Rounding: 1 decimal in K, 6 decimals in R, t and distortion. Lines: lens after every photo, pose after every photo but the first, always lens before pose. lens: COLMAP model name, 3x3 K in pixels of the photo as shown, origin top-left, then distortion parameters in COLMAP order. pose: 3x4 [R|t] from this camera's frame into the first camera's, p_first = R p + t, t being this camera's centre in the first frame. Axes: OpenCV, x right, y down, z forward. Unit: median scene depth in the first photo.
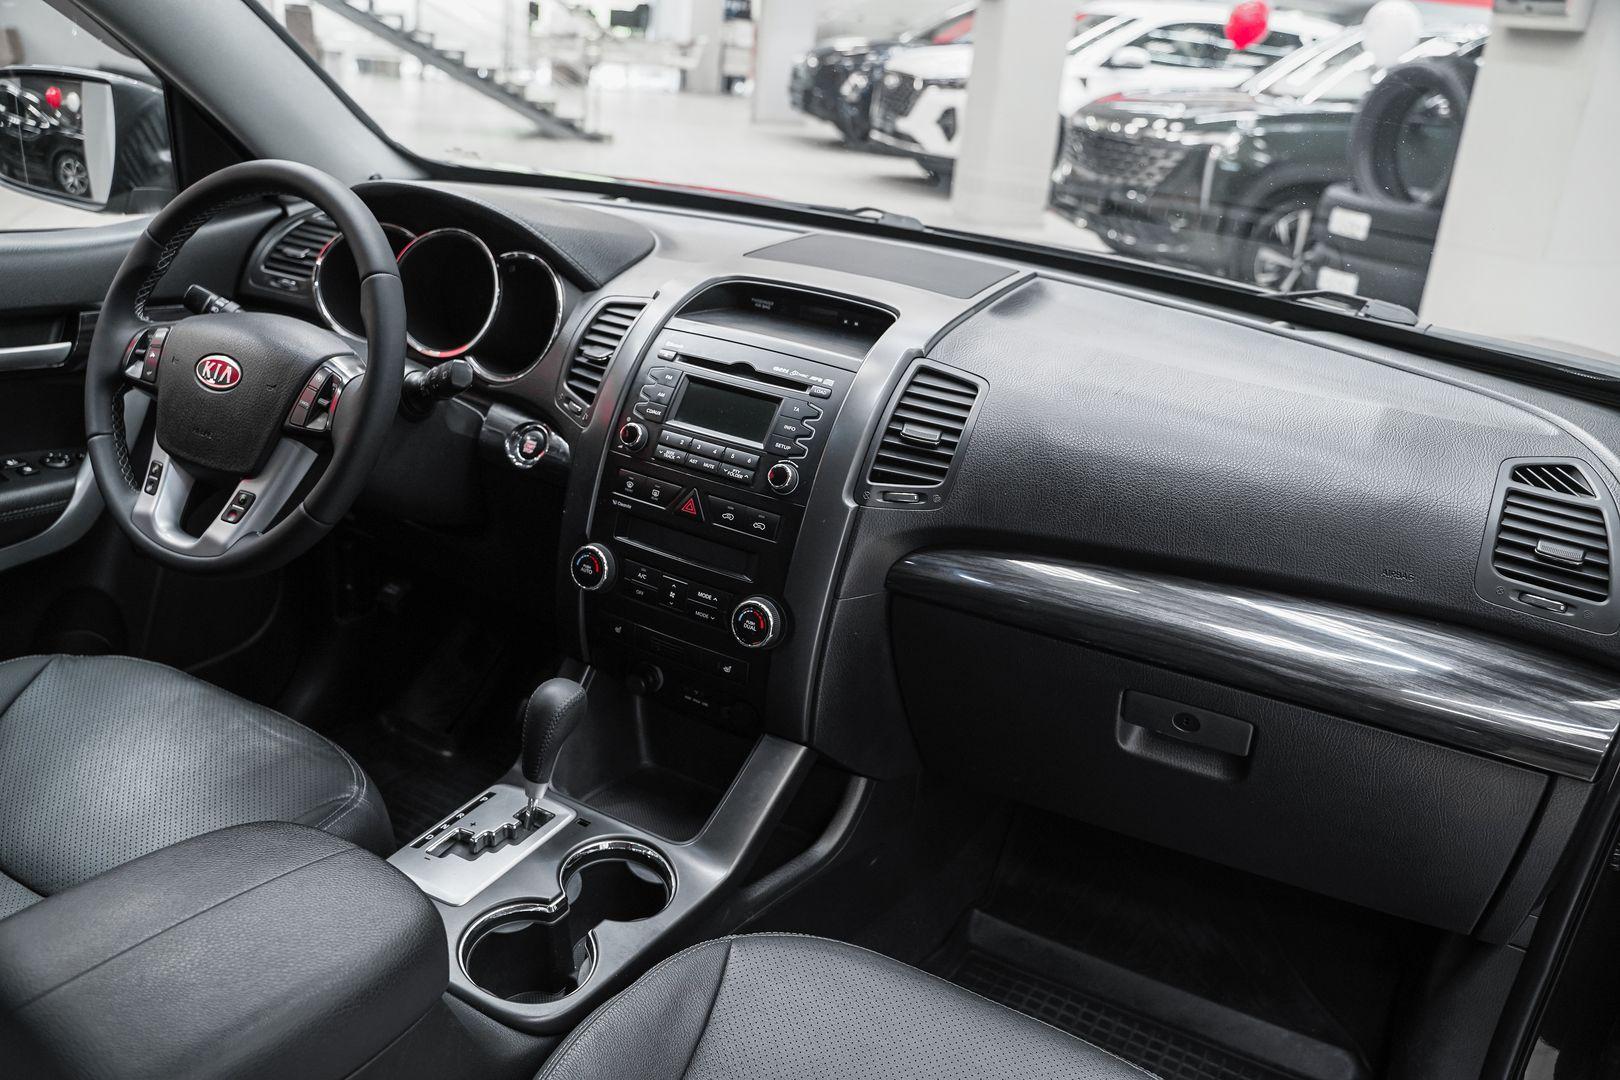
lens RADIAL K [[1339.2, 0, 809.9], [0, 1339.2, 549.1], [0, 0, 1]] dist [-0.101373, 0.062985]
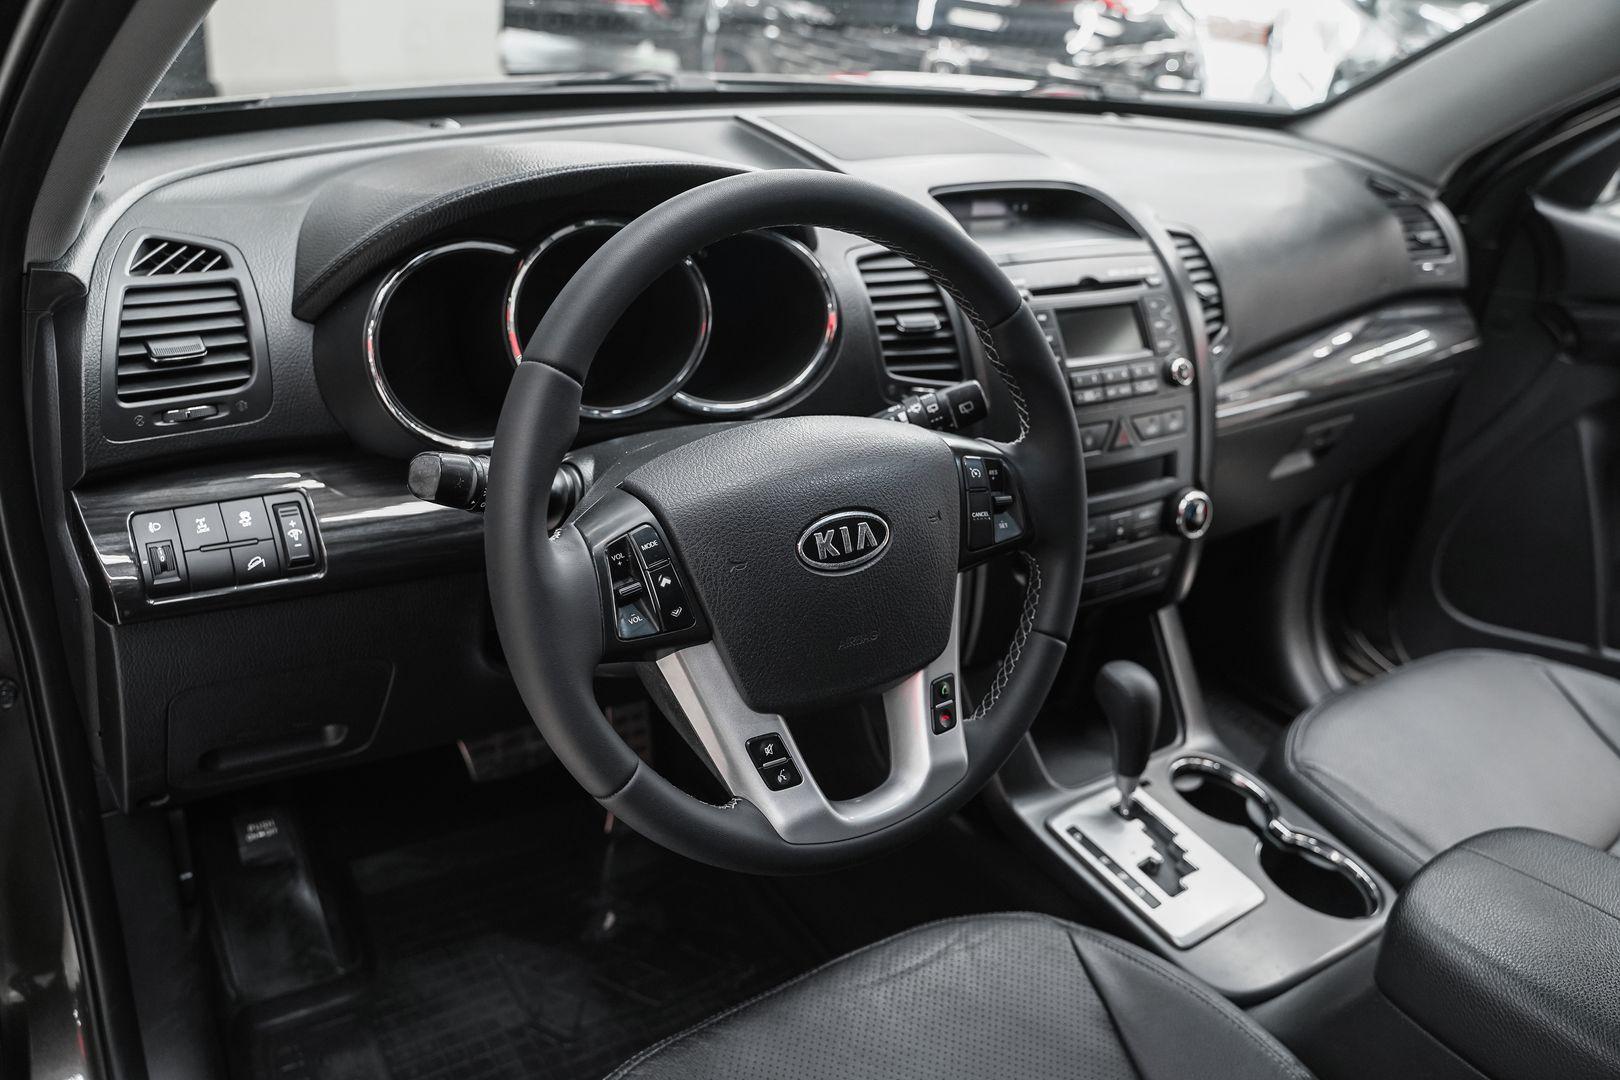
lens RADIAL K [[1339.2, 0, 805.8], [0, 1339.2, 548.0], [0, 0, 1]] dist [-0.101373, 0.062985]
pose [[0.436025, -0.451112, 0.778704, -0.857657], [0.280880, 0.890282, 0.358475, -0.326056], [-0.854979, 0.062418, 0.514893, 0.636736]]
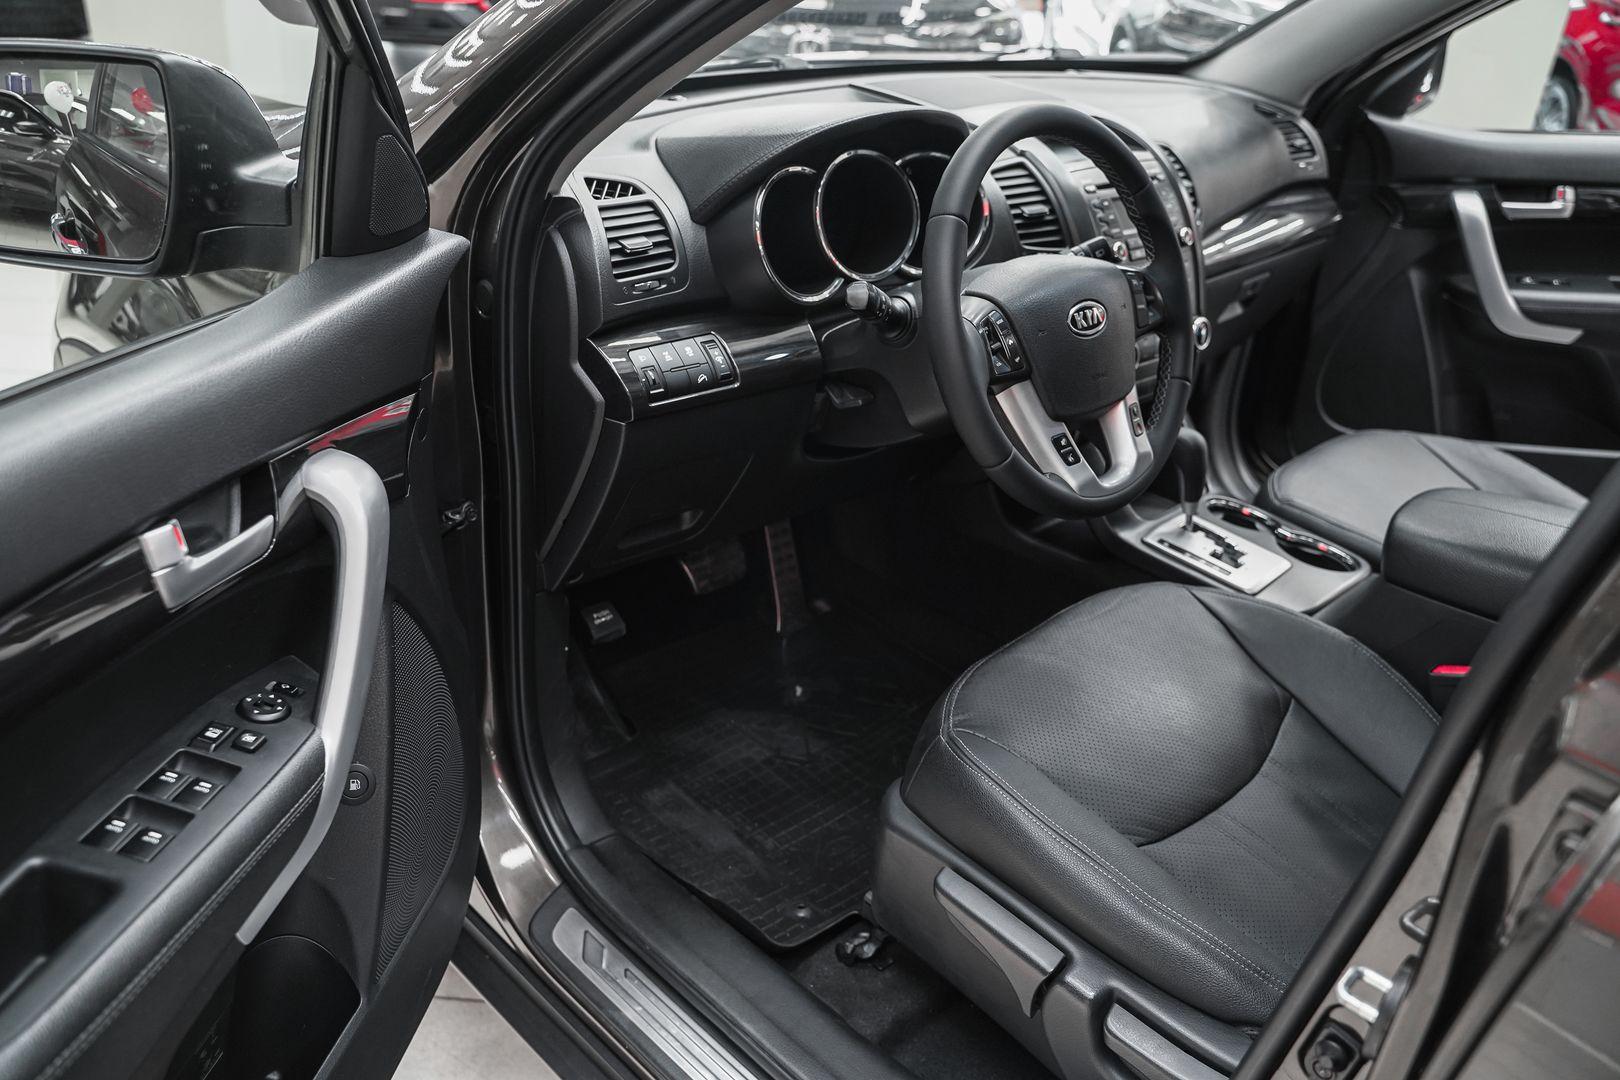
lens RADIAL K [[1339.2, 0, 807.4], [0, 1339.2, 550.1], [0, 0, 1]] dist [-0.101373, 0.062985]
pose [[0.262105, -0.501587, 0.824446, -1.333689], [0.323187, 0.850604, 0.414756, -0.441867], [-0.909314, 0.157741, 0.385054, 0.753875]]
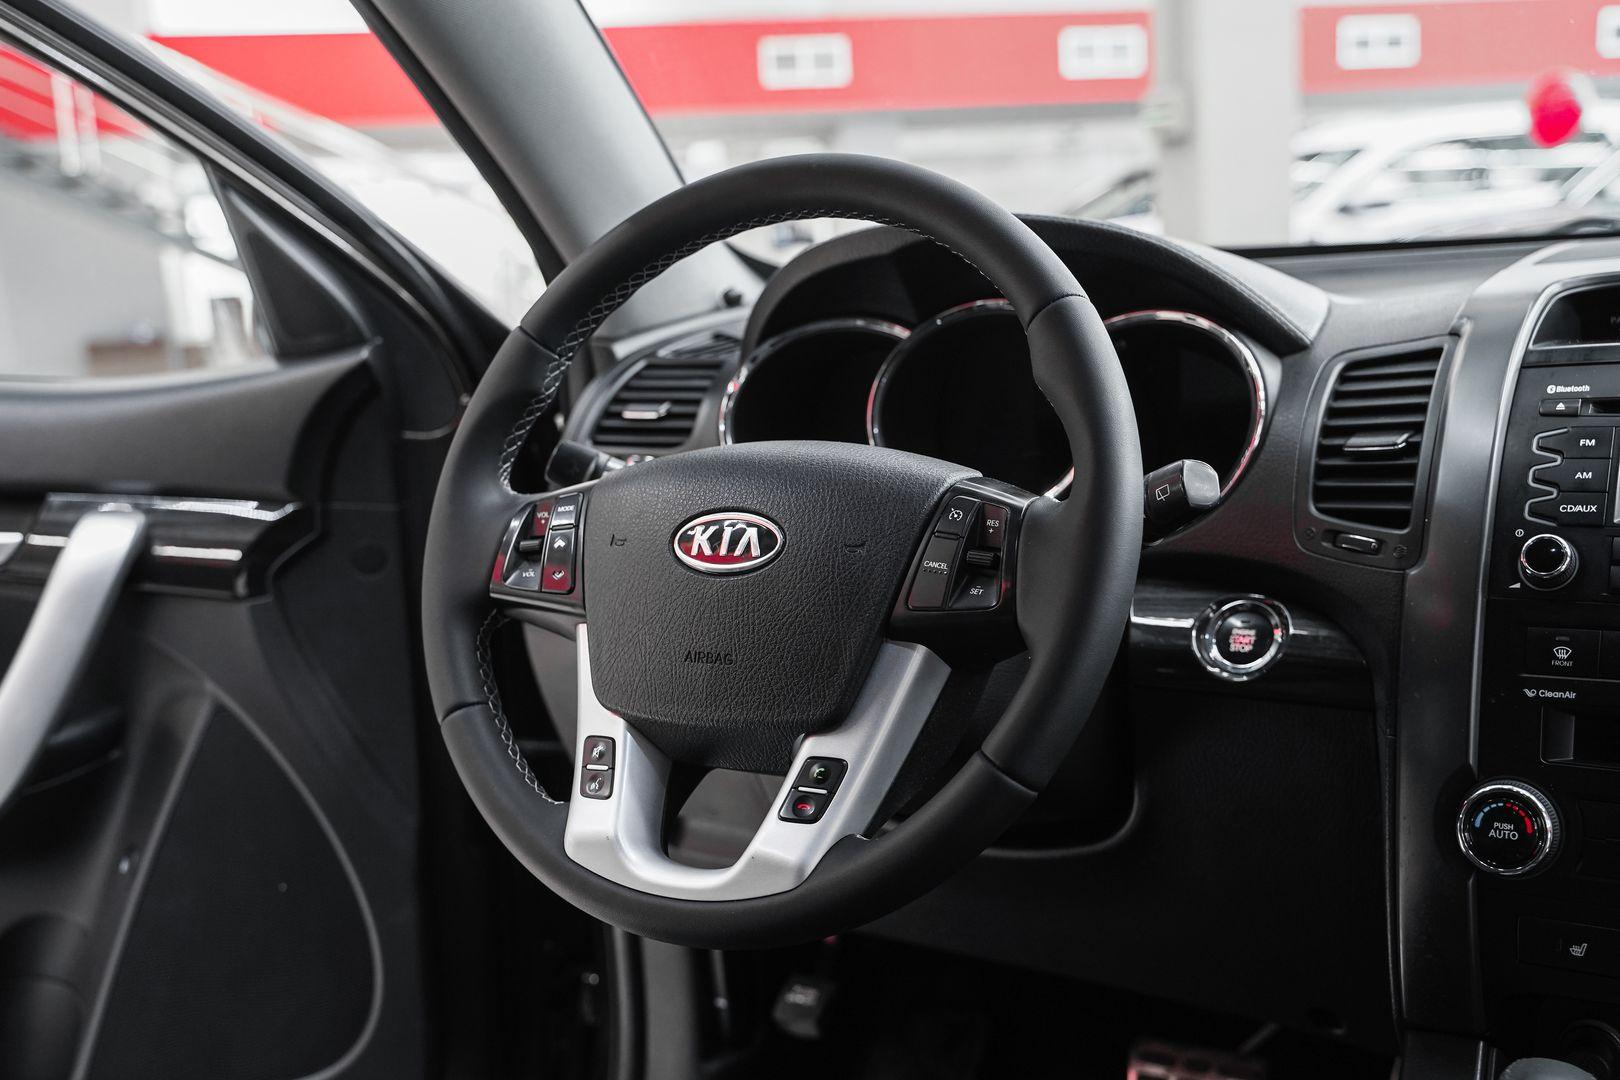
lens RADIAL K [[1833.1, 0, 794.4], [0, 1833.1, 550.4], [0, 0, 1]] dist [0.025012, 0.000000]
pose [[0.990316, -0.134250, -0.035378, -0.363428], [0.122576, 0.965140, -0.231257, 0.037585], [0.065191, 0.224681, 0.972249, 0.264925]]
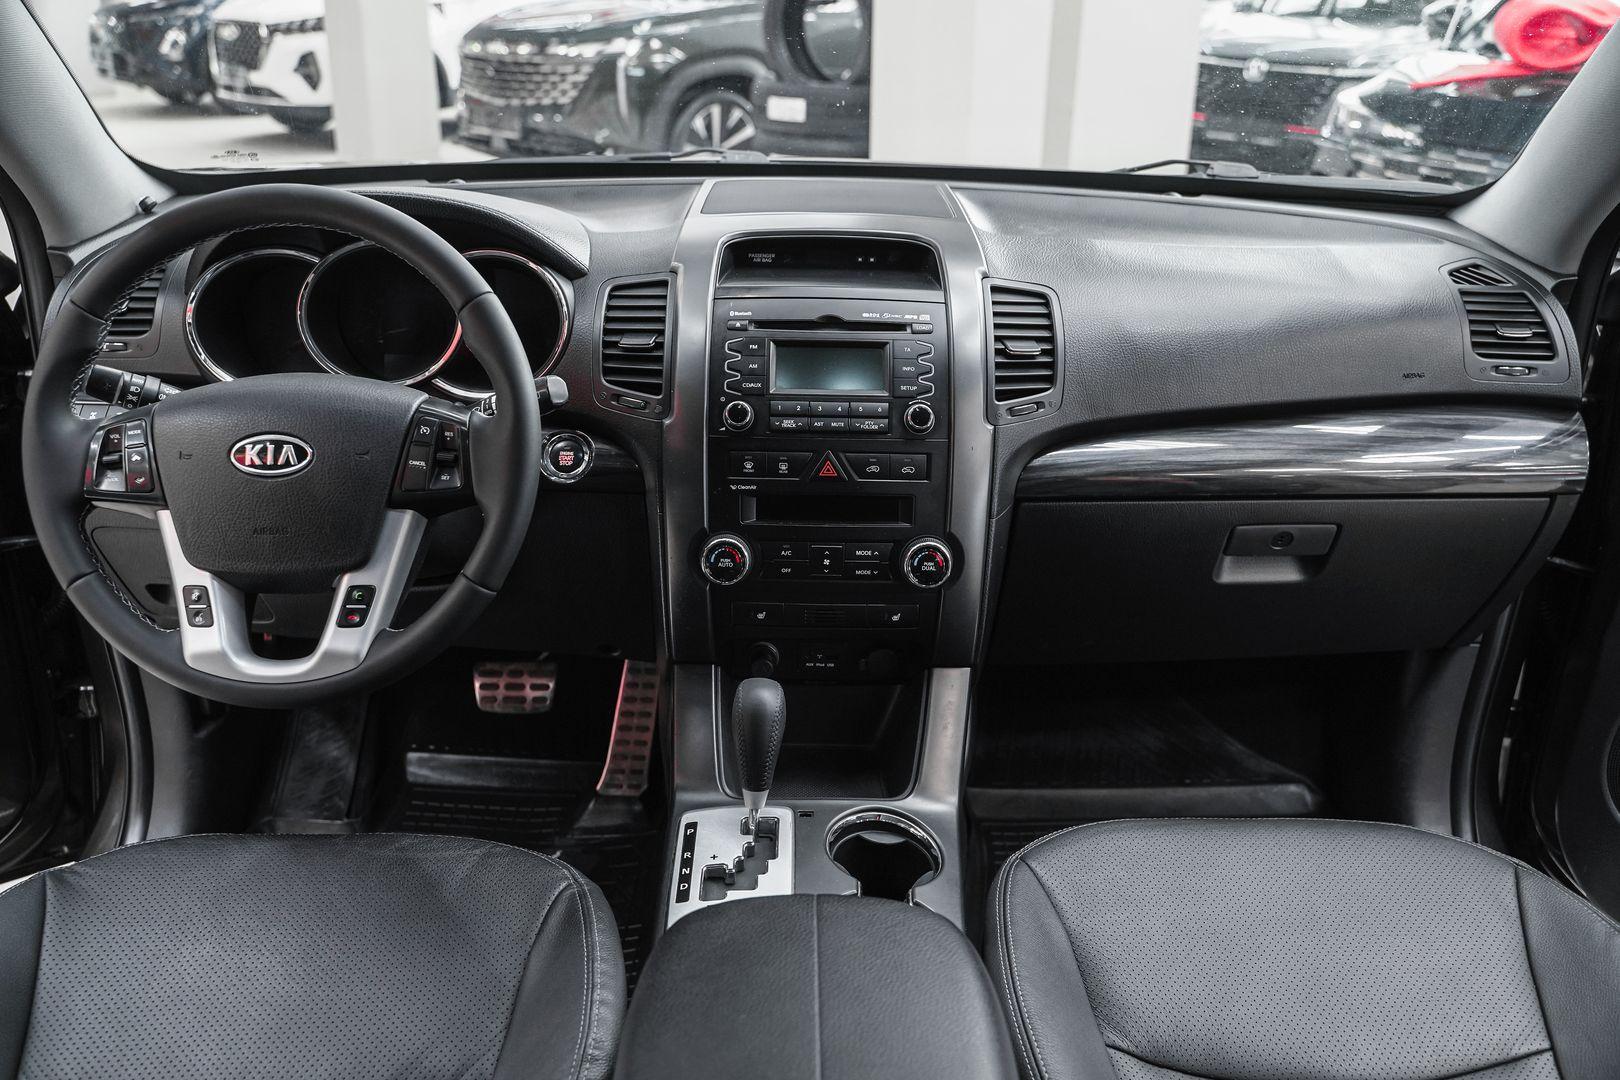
lens RADIAL K [[1339.2, 0, 806.7], [0, 1339.2, 547.9], [0, 0, 1]] dist [-0.101373, 0.062985]
pose [[0.861992, -0.271116, 0.428328, -0.483045], [0.246802, 0.962507, 0.112552, -0.081633], [-0.442784, 0.008693, 0.896586, 0.113715]]
